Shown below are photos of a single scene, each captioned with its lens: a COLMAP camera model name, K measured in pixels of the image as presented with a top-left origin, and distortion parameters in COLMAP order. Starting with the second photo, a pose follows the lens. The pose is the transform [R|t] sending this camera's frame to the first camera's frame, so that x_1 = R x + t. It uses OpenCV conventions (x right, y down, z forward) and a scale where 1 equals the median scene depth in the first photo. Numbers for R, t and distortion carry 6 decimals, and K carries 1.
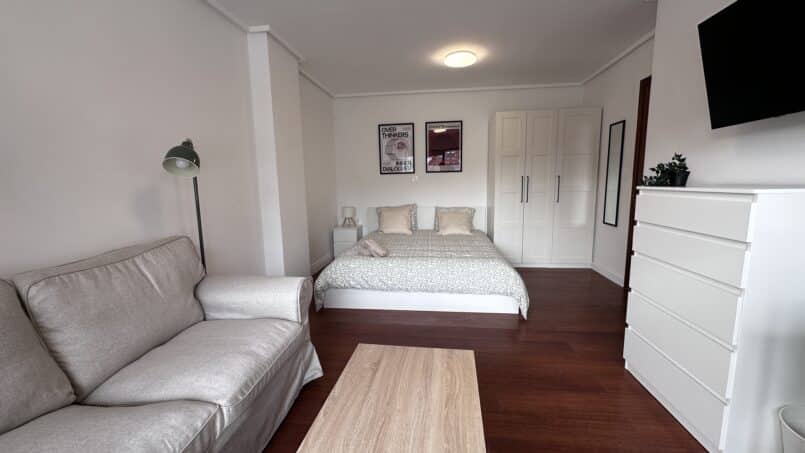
lens RADIAL K [[322.3, 0, 402.0], [0, 322.3, 227.5], [0, 0, 1]] dist [0.000457, 0.000093]
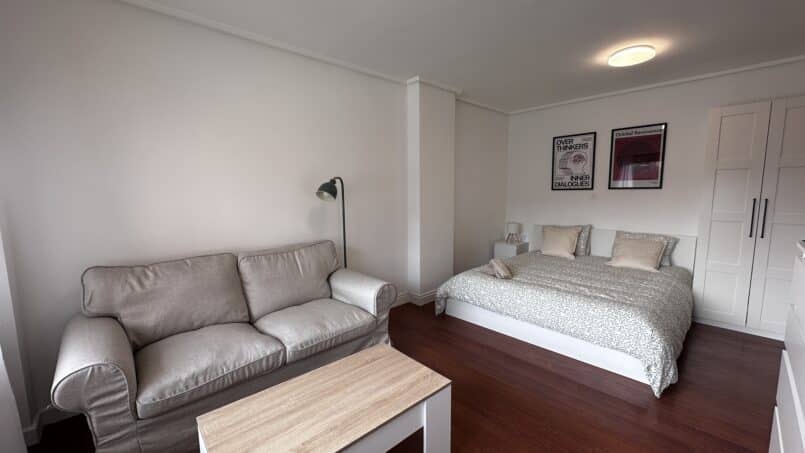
lens RADIAL K [[322.3, 0, 402.0], [0, 322.3, 227.5], [0, 0, 1]] dist [0.000457, 0.000093]
pose [[0.768691, 0.086620, -0.633728, 0.340655], [-0.096132, 0.995179, 0.019421, -0.059313], [0.632355, 0.045993, 0.773312, 0.024043]]
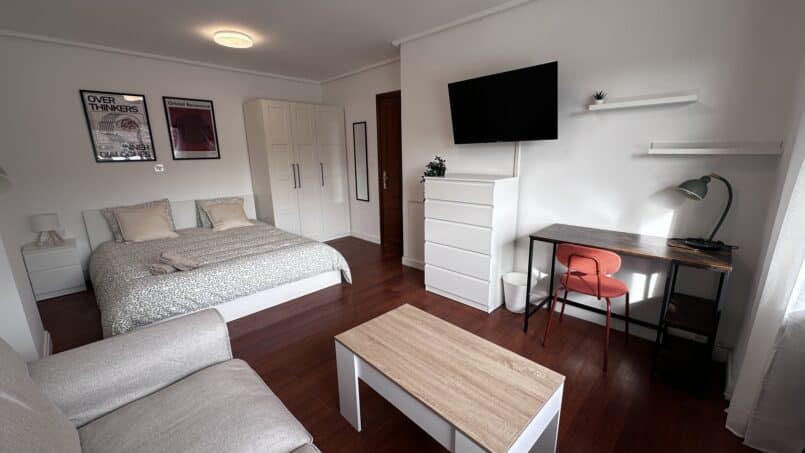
lens RADIAL K [[322.3, 0, 402.0], [0, 322.3, 227.5], [0, 0, 1]] dist [0.000457, 0.000093]
pose [[0.613206, -0.169336, 0.771559, -0.387330], [0.116265, 0.985463, 0.123879, -0.058063], [-0.781320, 0.013742, 0.623979, 0.062075]]
